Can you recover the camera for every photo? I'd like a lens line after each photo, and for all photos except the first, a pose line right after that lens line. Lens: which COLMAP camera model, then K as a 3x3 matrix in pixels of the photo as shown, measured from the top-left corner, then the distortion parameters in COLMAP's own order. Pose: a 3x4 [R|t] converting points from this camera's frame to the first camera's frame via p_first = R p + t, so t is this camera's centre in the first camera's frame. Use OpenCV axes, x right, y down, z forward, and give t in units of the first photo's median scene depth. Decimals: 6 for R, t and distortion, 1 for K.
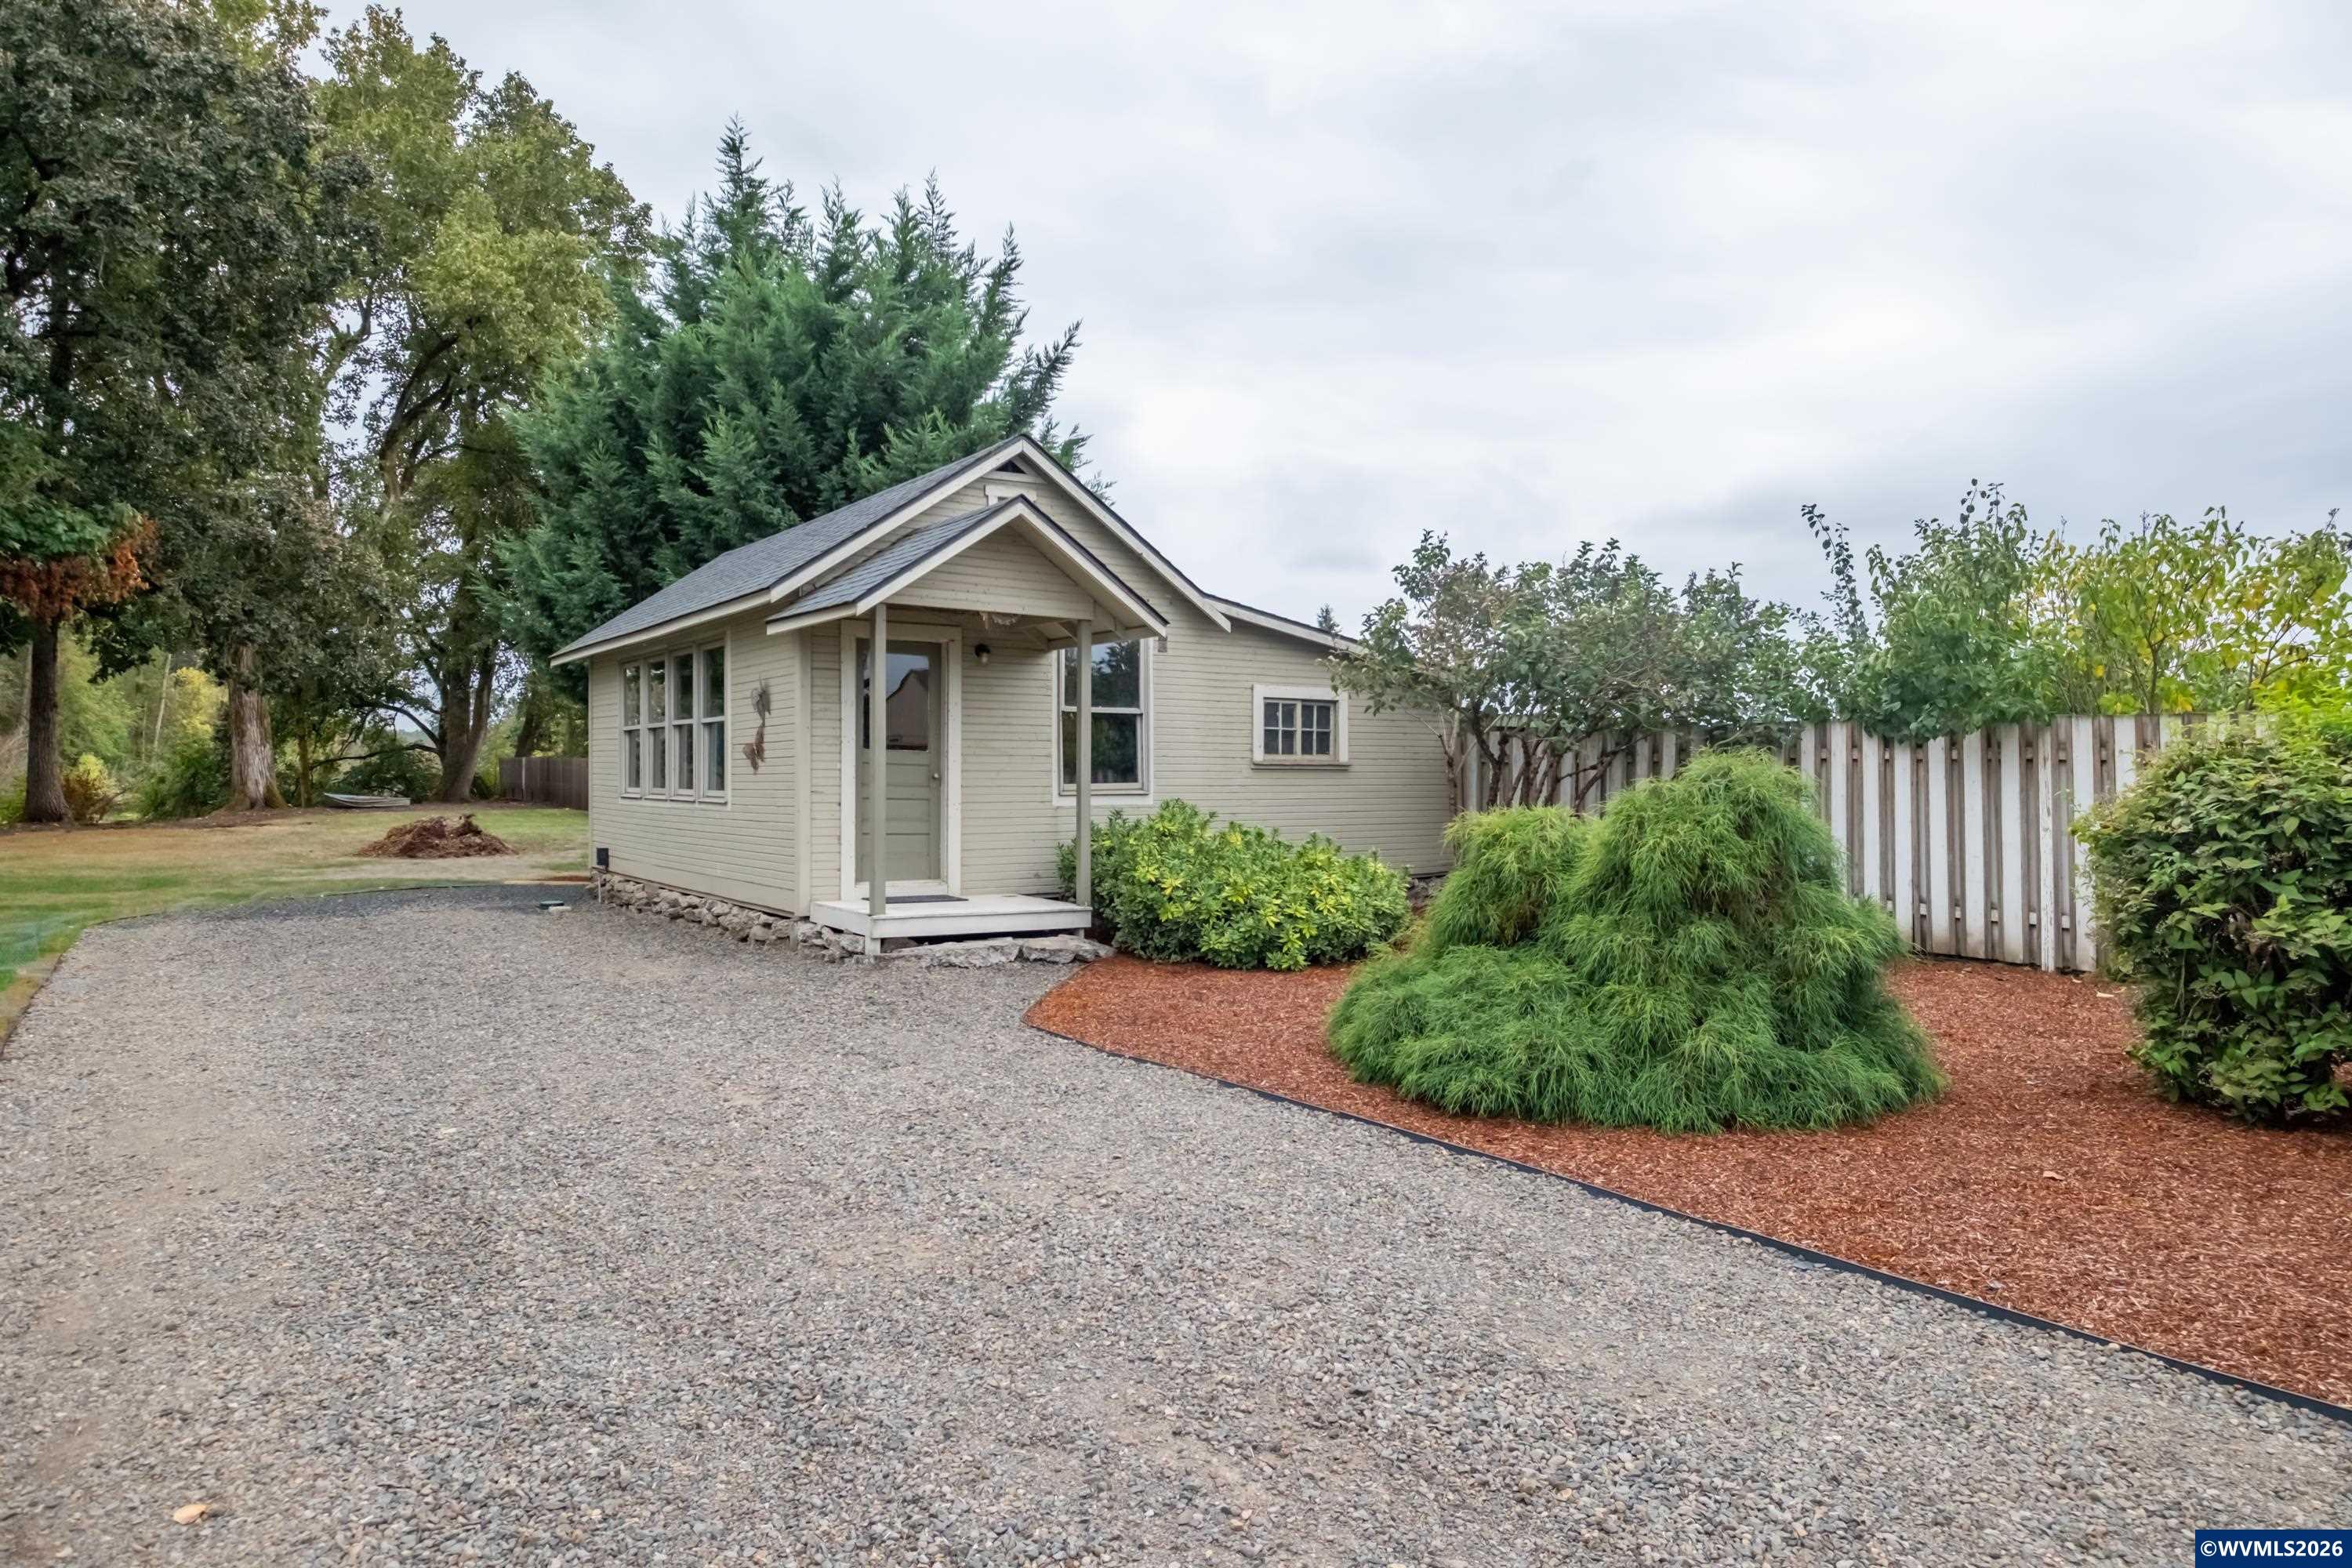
lens RADIAL K [[1486.3, 0, 1176.0], [0, 1486.3, 784.0], [0, 0, 1]] dist [-0.001471, 0.000226]
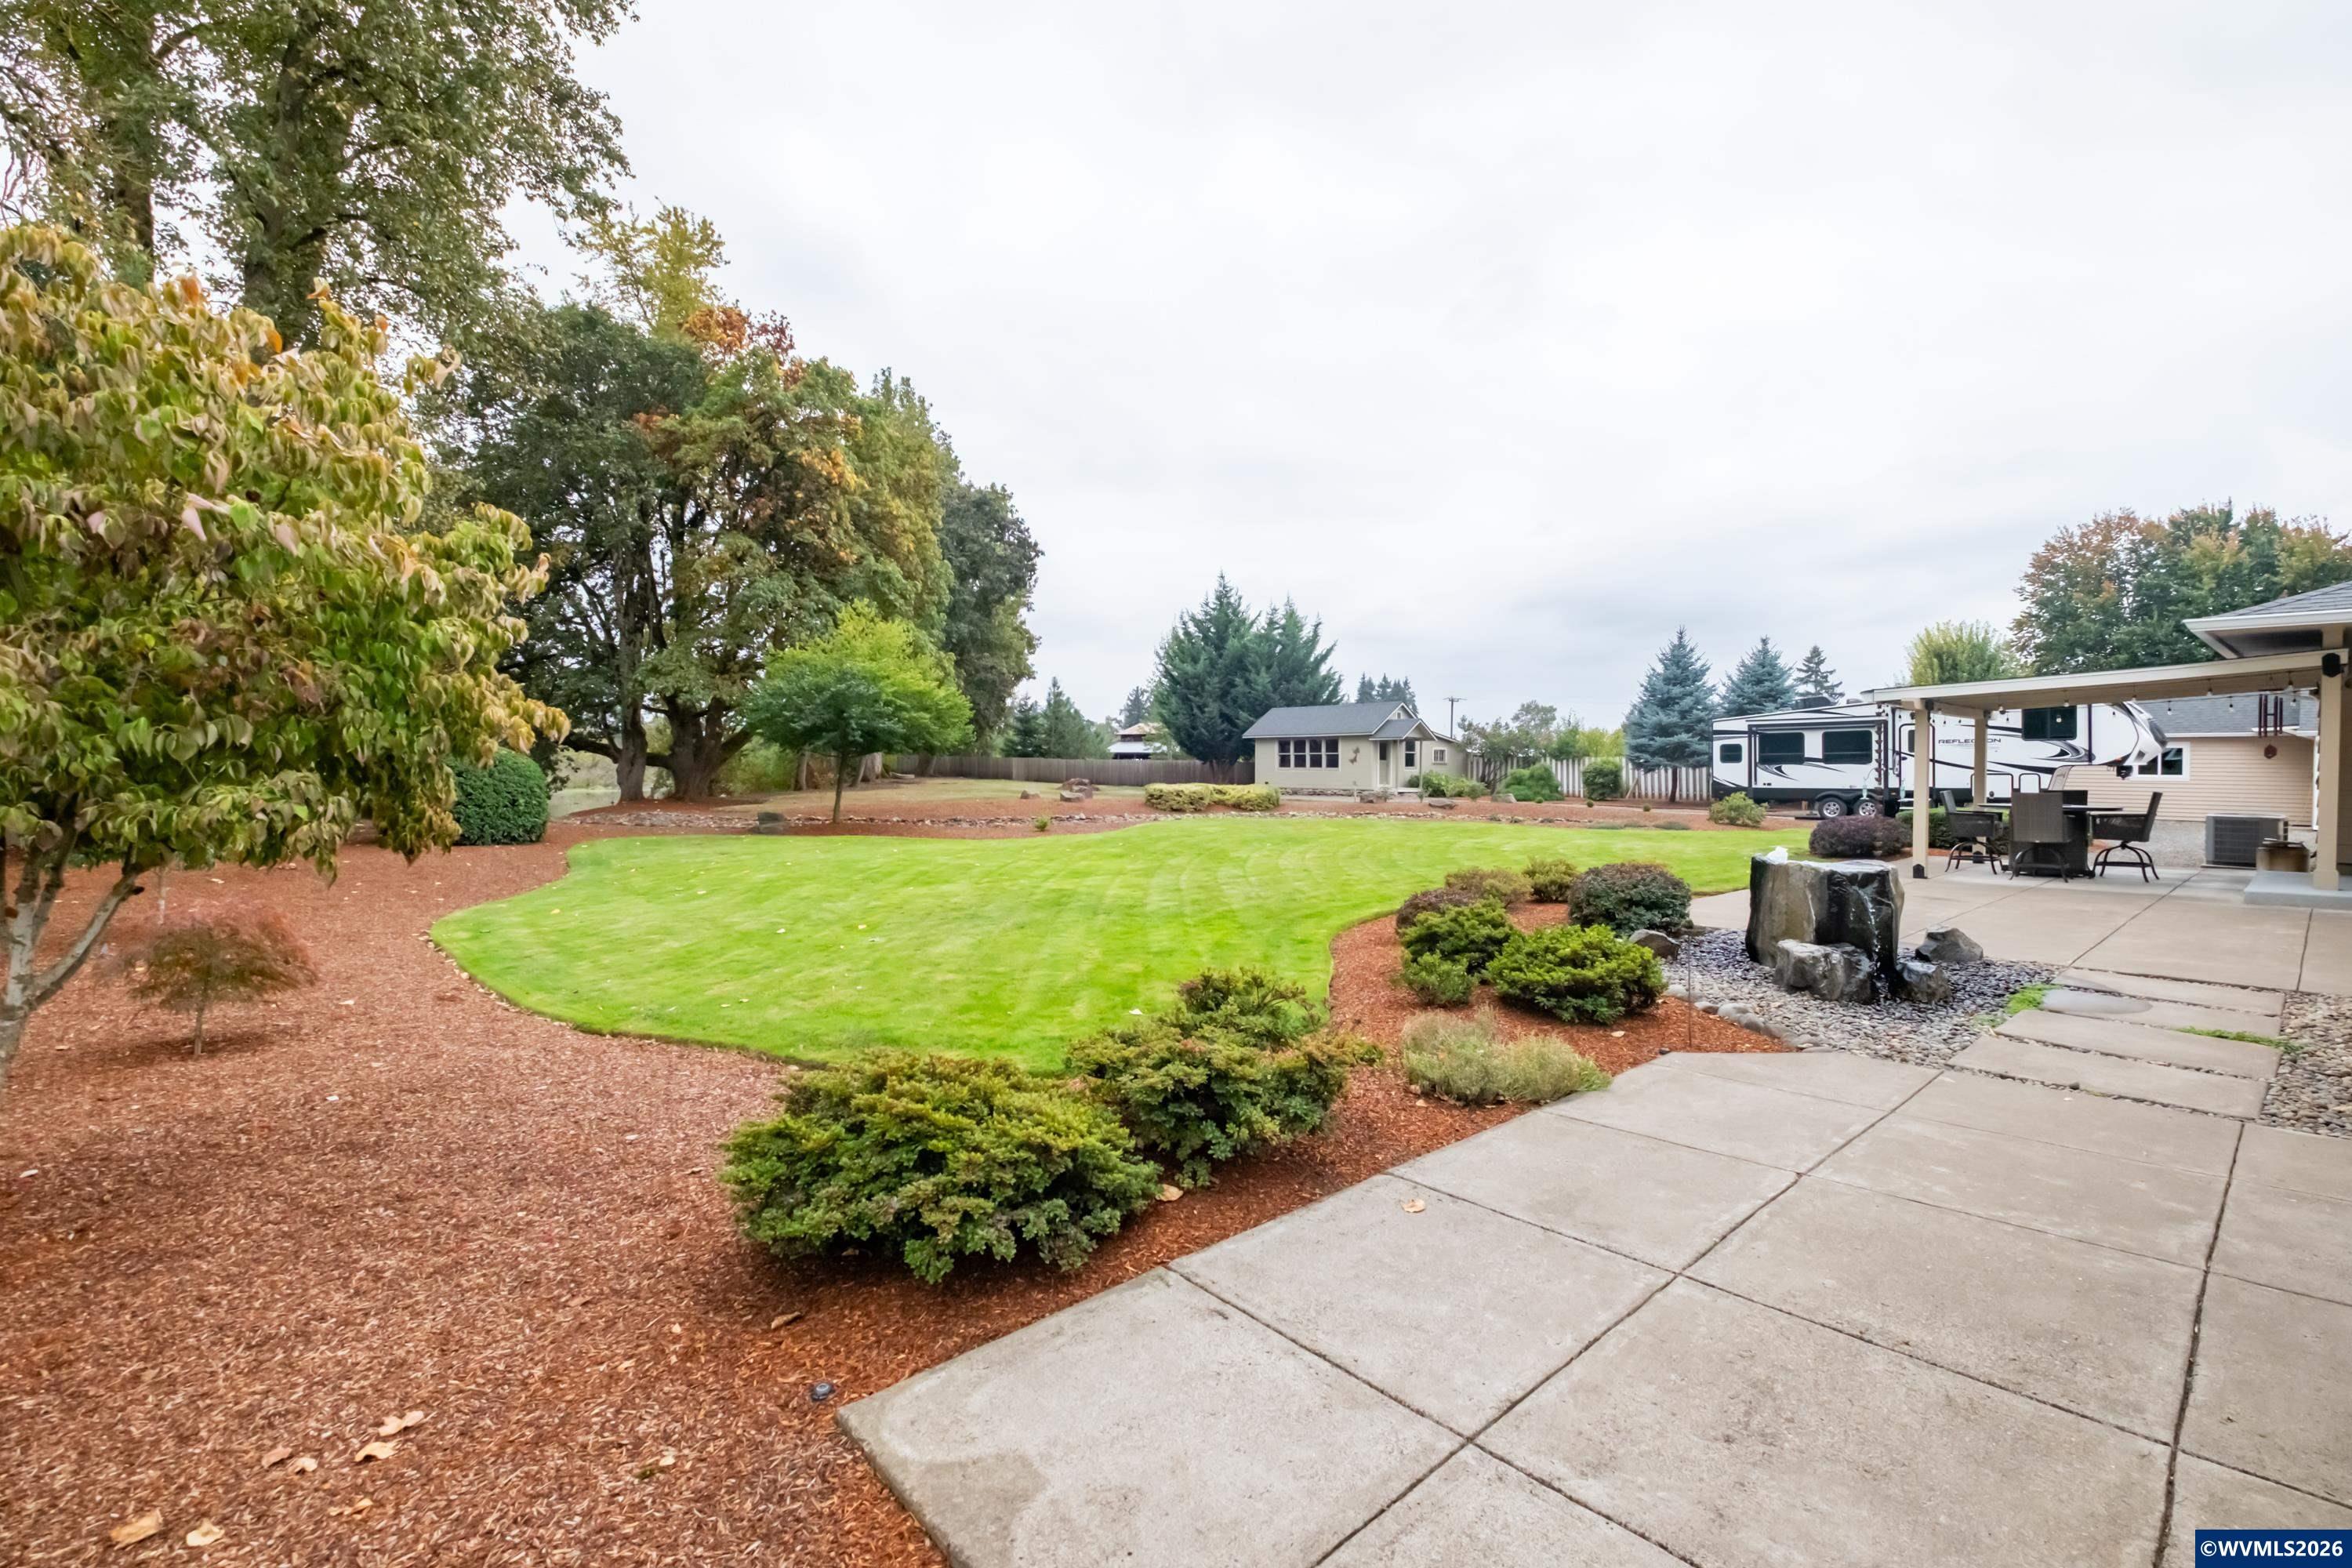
lens RADIAL K [[1029.8, 0, 1176.0], [0, 1029.8, 784.0], [0, 0, 1]] dist [0.021265, -0.020200]
pose [[0.992710, 0.003745, 0.120469, -1.275457], [-0.005007, 0.999936, 0.010180, 0.026772], [-0.120423, -0.010710, 0.992665, -2.433131]]
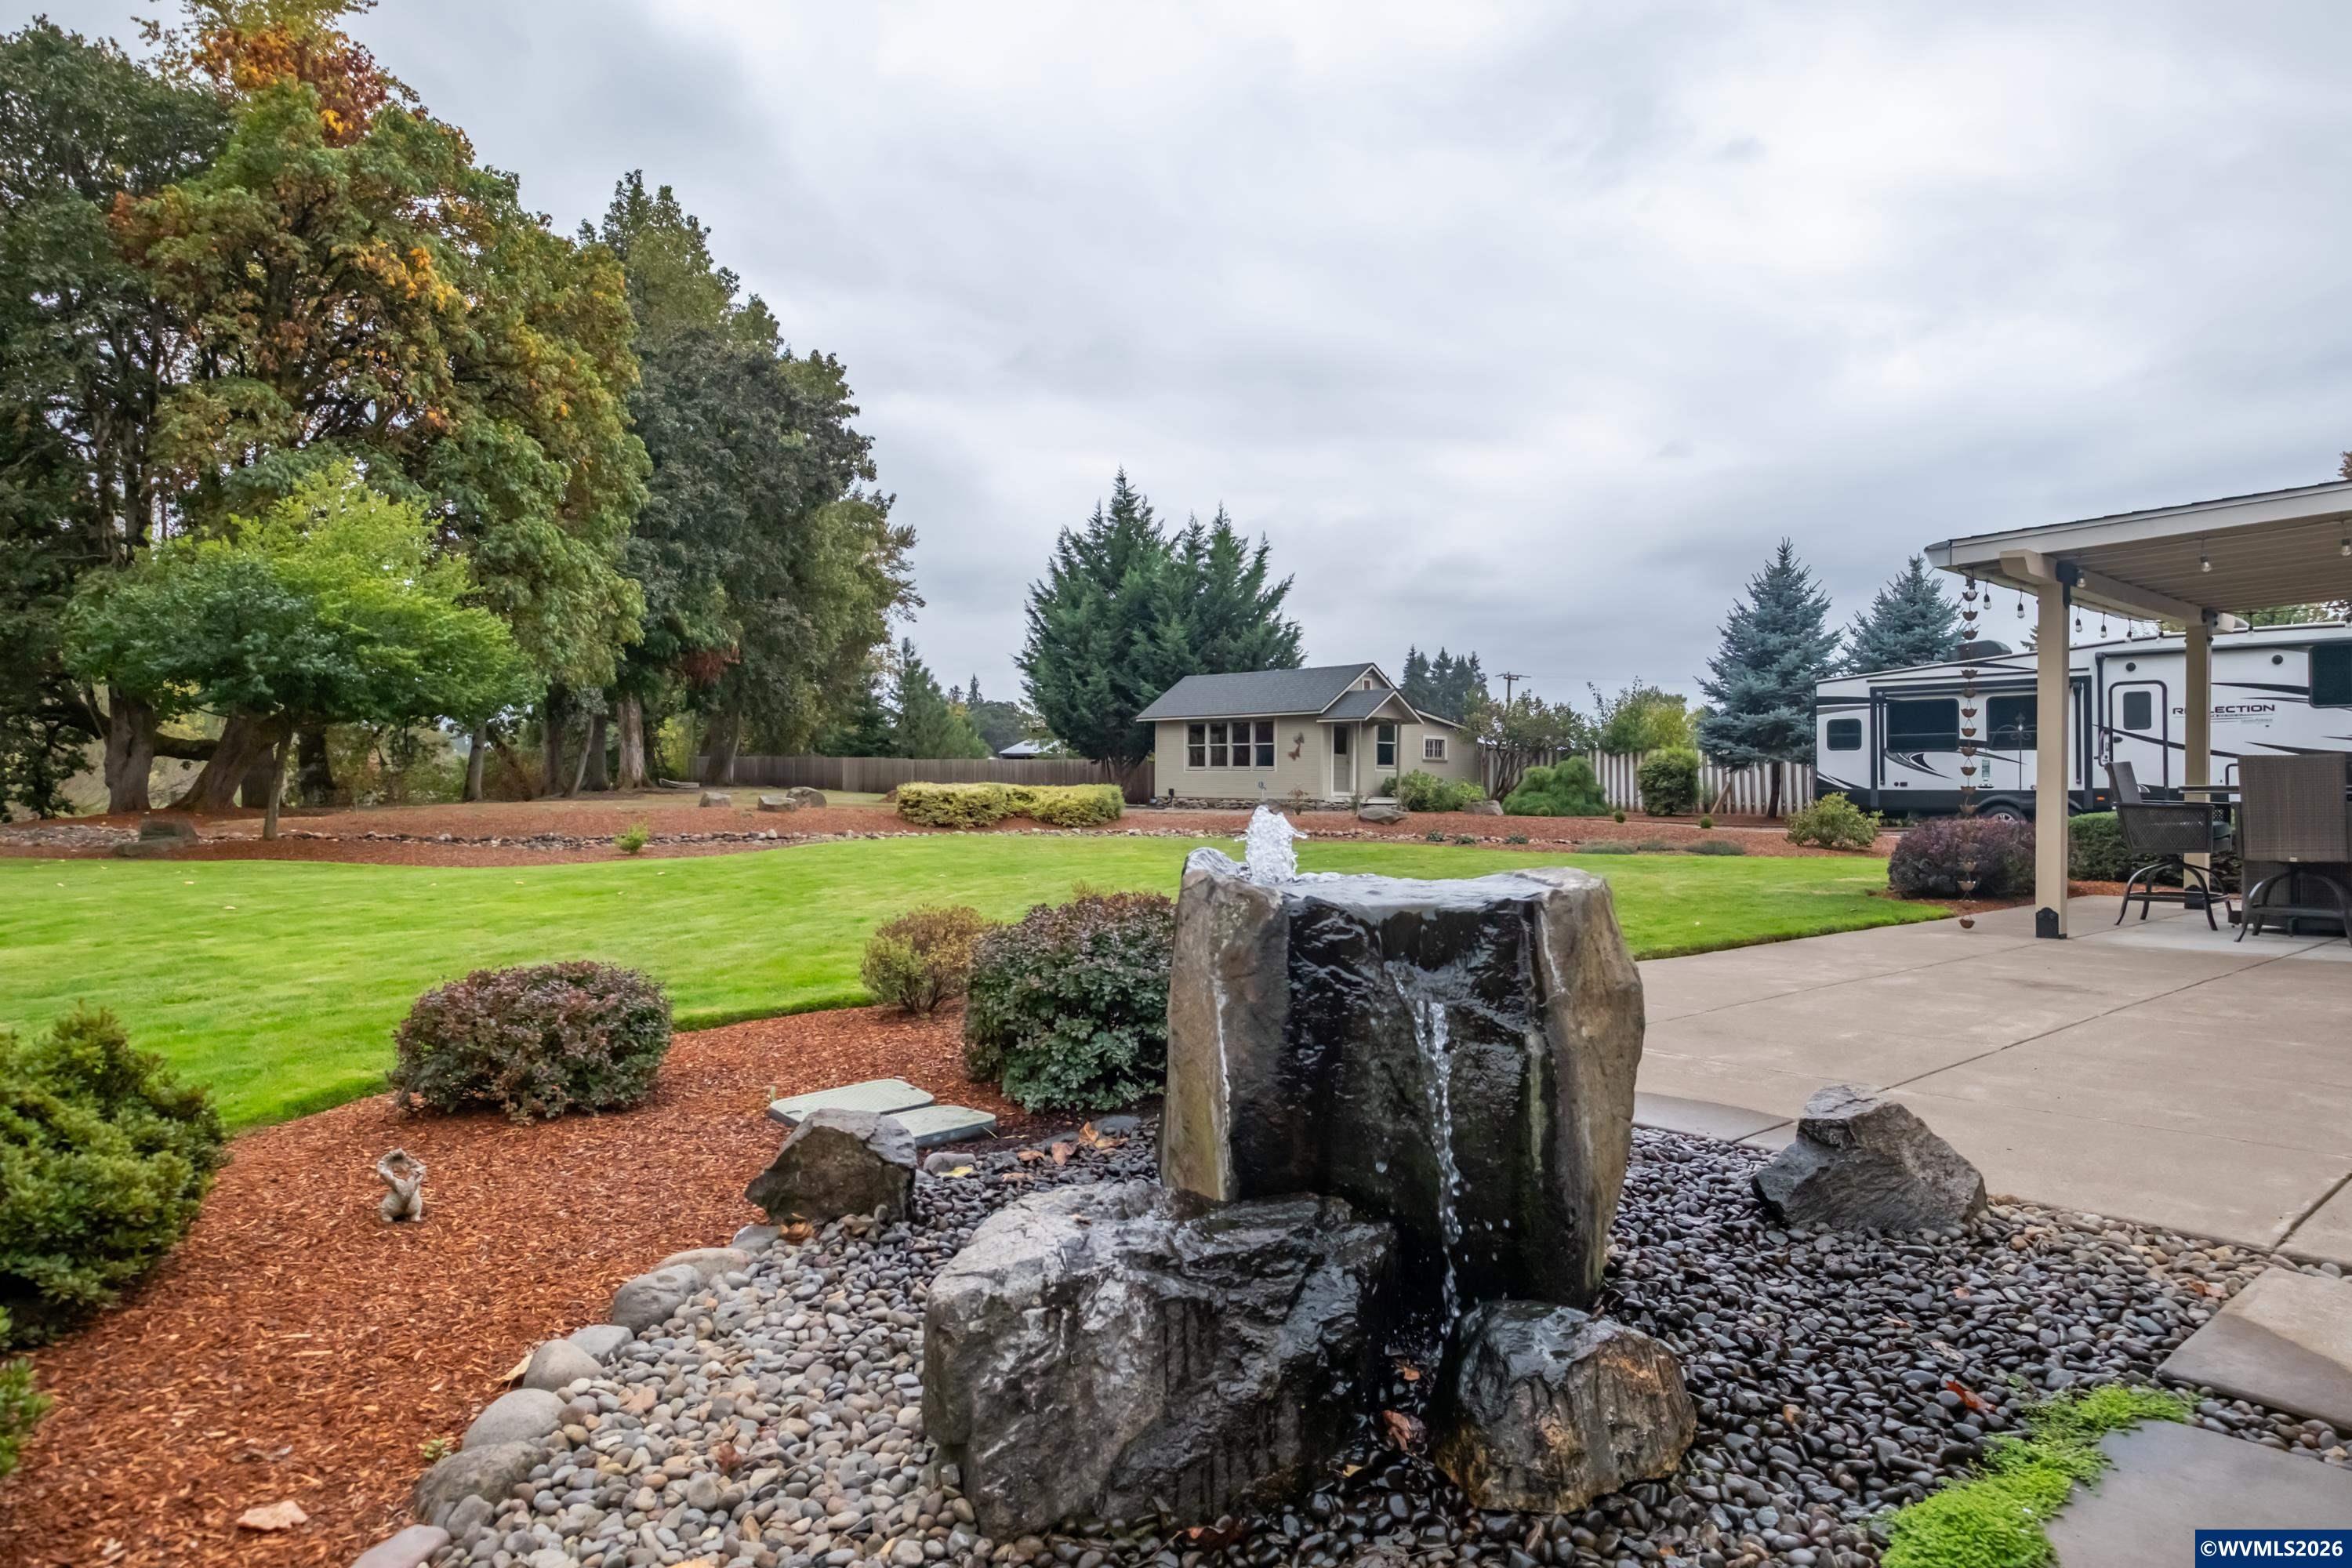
lens RADIAL K [[1450.3, 0, 1169.1], [0, 1450.3, 782.7], [0, 0, 1]] dist [-0.005040, 0.000230]
pose [[0.992342, 0.008592, 0.123221, -0.920603], [-0.007955, 0.999952, -0.005658, 0.060457], [-0.123264, 0.004634, 0.992363, -2.133828]]
